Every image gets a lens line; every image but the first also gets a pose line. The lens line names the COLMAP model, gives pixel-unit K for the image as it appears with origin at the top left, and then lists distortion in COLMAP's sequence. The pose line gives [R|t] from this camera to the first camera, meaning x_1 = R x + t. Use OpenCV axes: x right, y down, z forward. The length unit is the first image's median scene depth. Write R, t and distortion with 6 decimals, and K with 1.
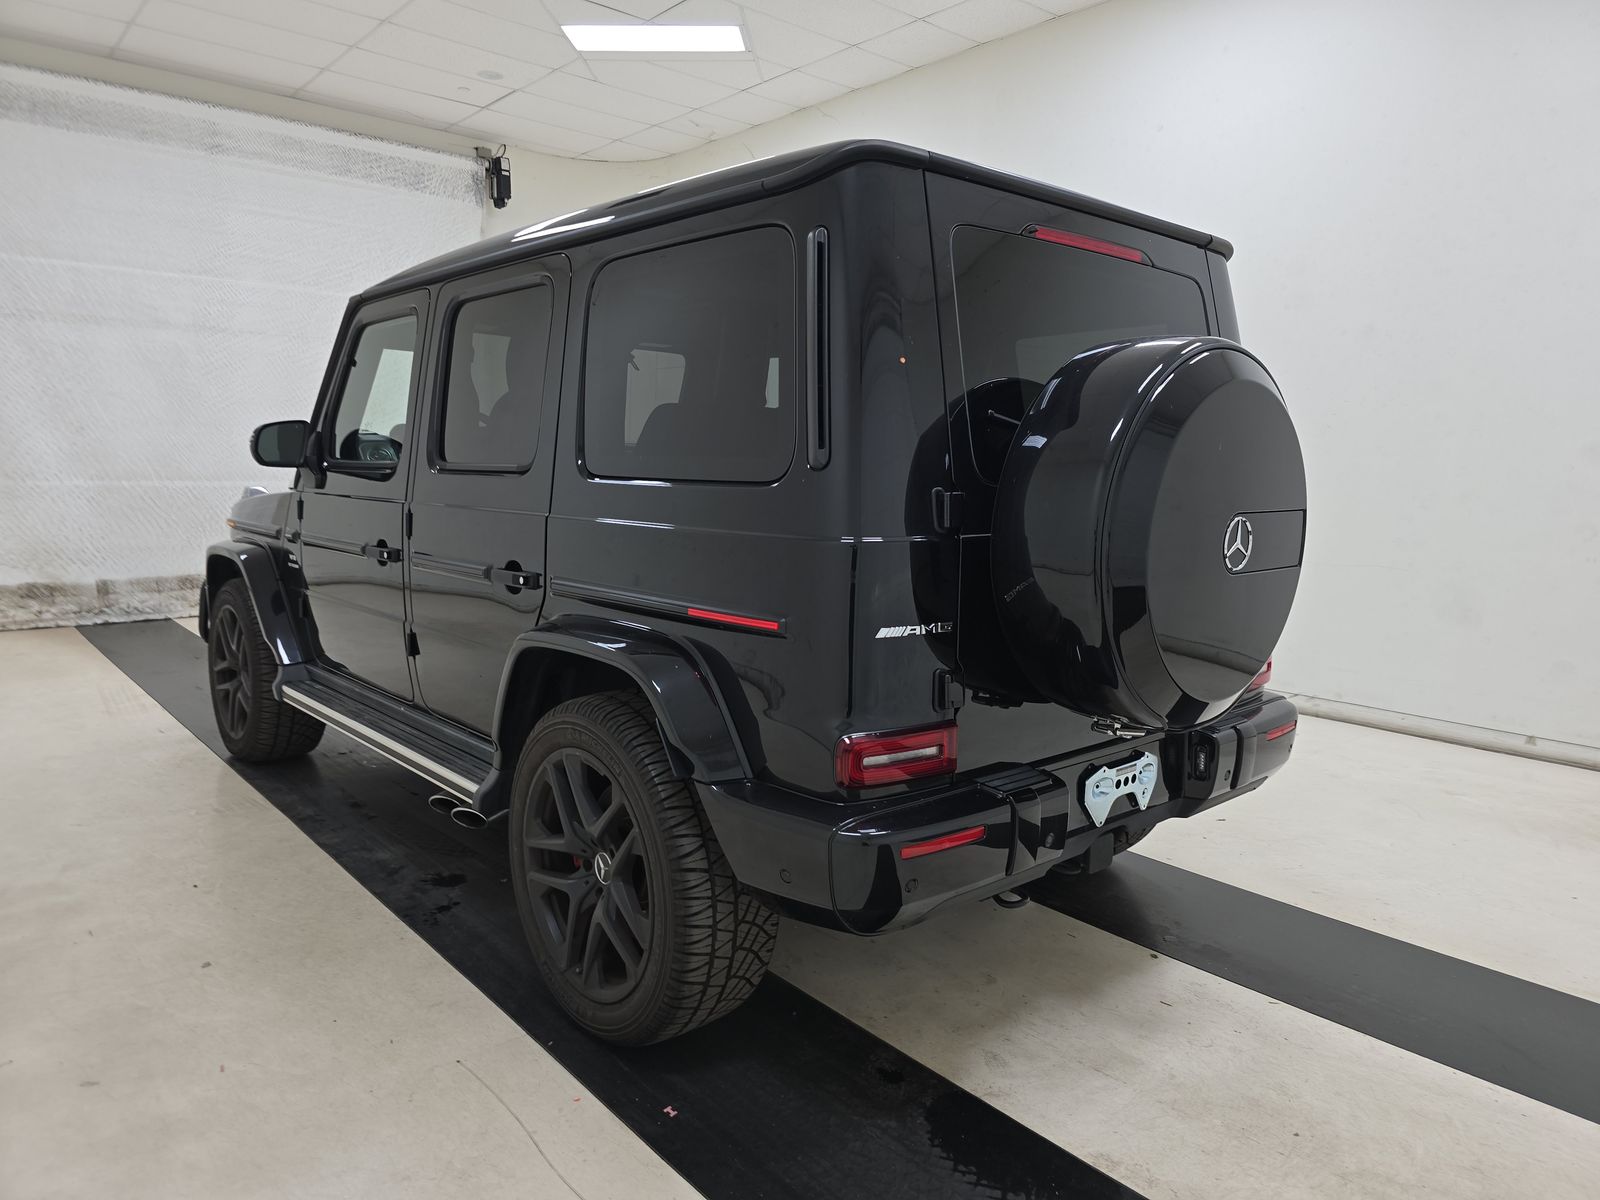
lens RADIAL K [[1106.4, 0, 798.6], [0, 1106.4, 601.8], [0, 0, 1]] dist [0.003216, -0.023626]
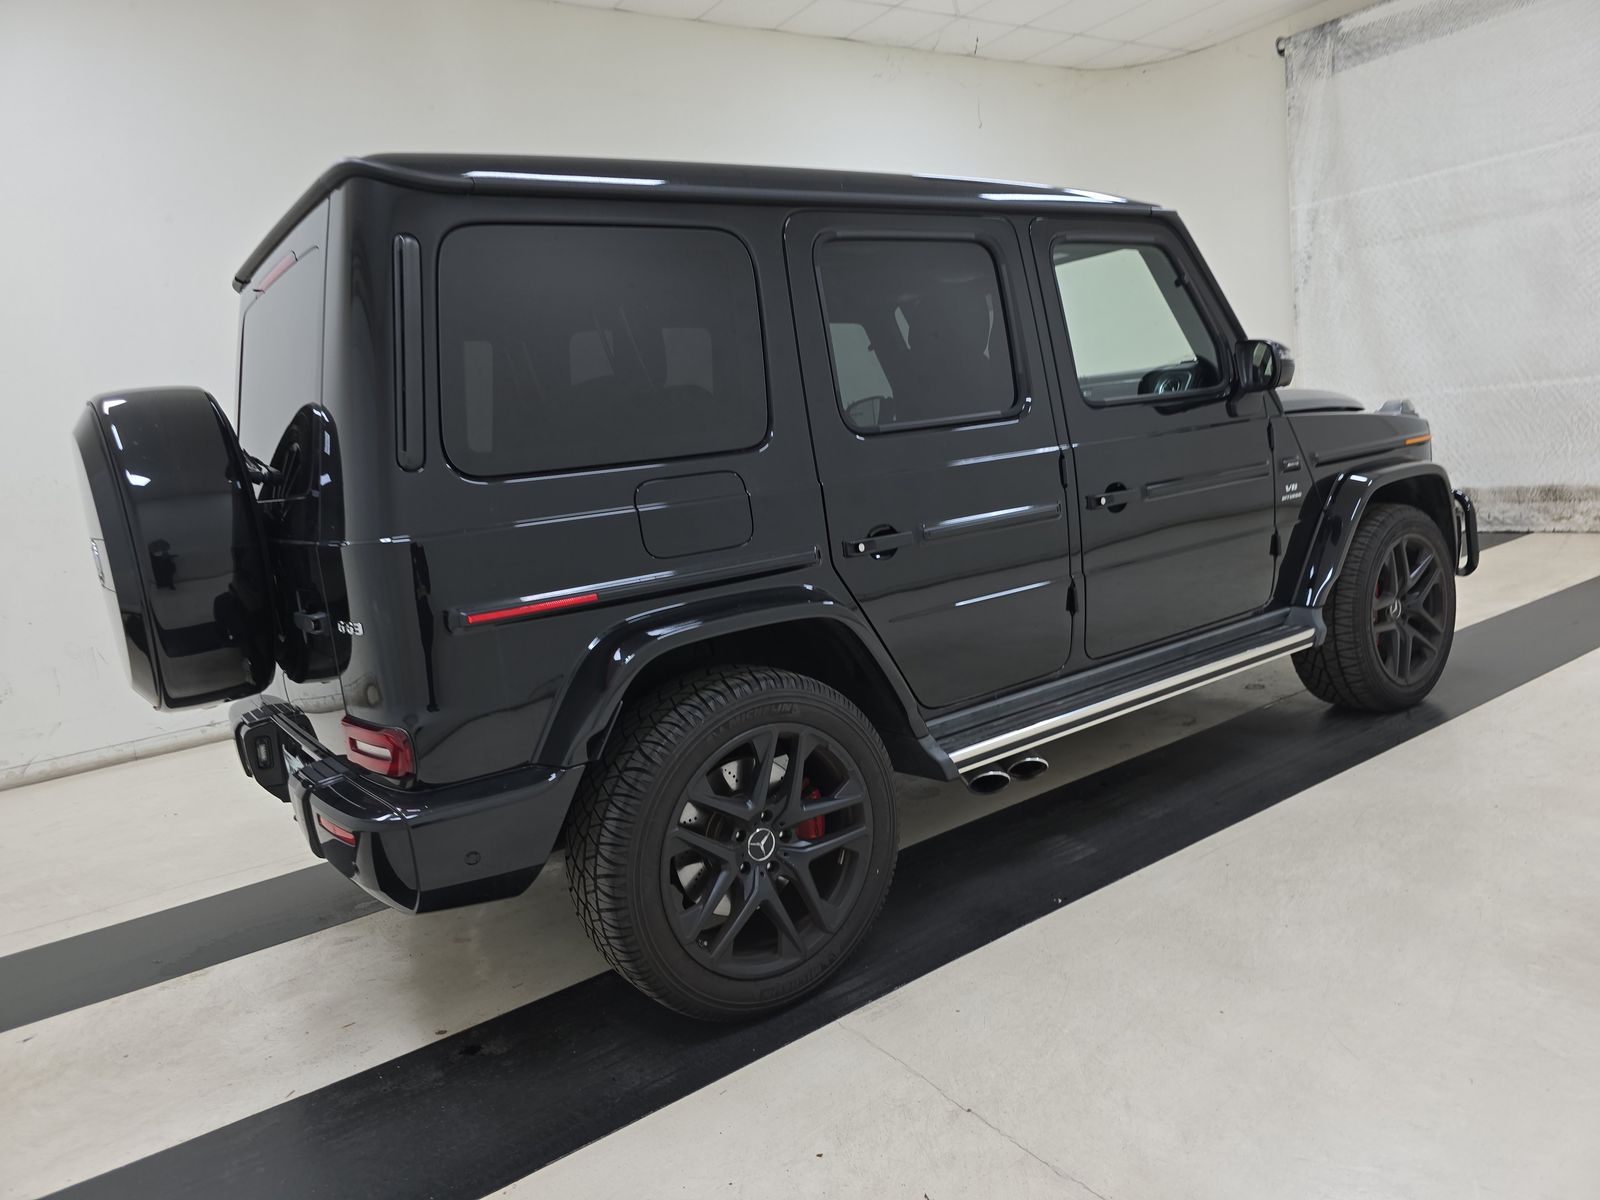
lens RADIAL K [[1095.0, 0, 797.6], [0, 1095.0, 566.7], [0, 0, 1]] dist [0.001413, -0.000697]
pose [[-0.113377, 0.116502, -0.986698, 0.410860], [-0.009037, 0.992939, 0.118278, -0.059626], [0.993511, 0.022327, -0.111524, 0.506777]]
